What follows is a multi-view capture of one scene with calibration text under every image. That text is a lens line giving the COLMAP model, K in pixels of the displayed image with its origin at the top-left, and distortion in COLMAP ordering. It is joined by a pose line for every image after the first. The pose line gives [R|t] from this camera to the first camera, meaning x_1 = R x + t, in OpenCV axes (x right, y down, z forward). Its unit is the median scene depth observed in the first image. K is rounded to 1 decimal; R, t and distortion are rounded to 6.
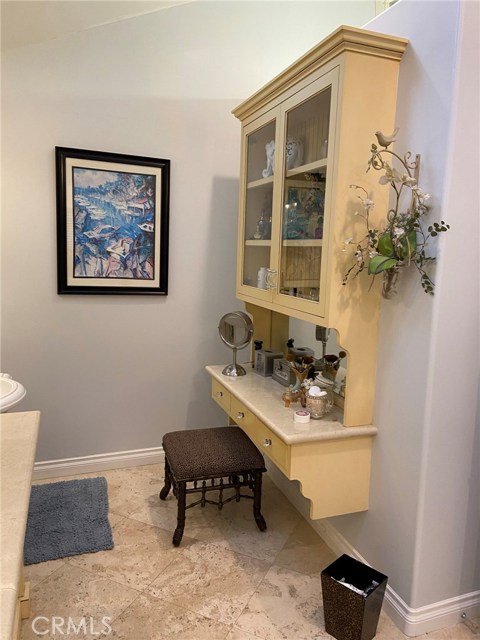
lens RADIAL K [[488.6, 0, 242.8], [0, 488.6, 317.1], [0, 0, 1]] dist [0.108329, -0.132641]
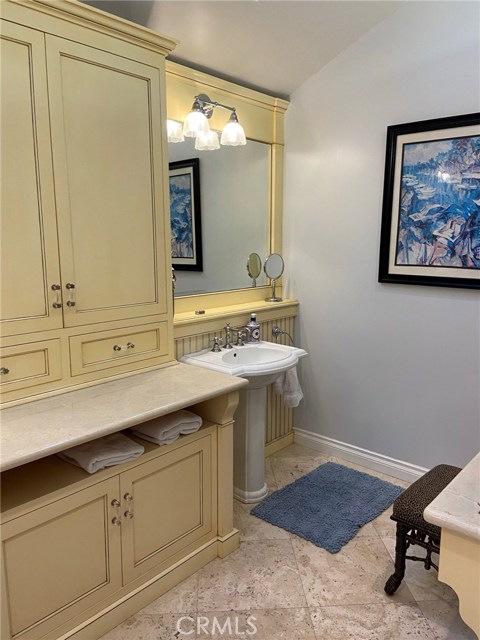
lens RADIAL K [[488.6, 0, 242.8], [0, 488.6, 317.1], [0, 0, 1]] dist [0.108329, -0.132641]
pose [[0.467160, 0.110866, -0.877194, 0.349519], [-0.102460, 0.992212, 0.070837, -0.019522], [0.878216, 0.056785, 0.474881, 0.311271]]
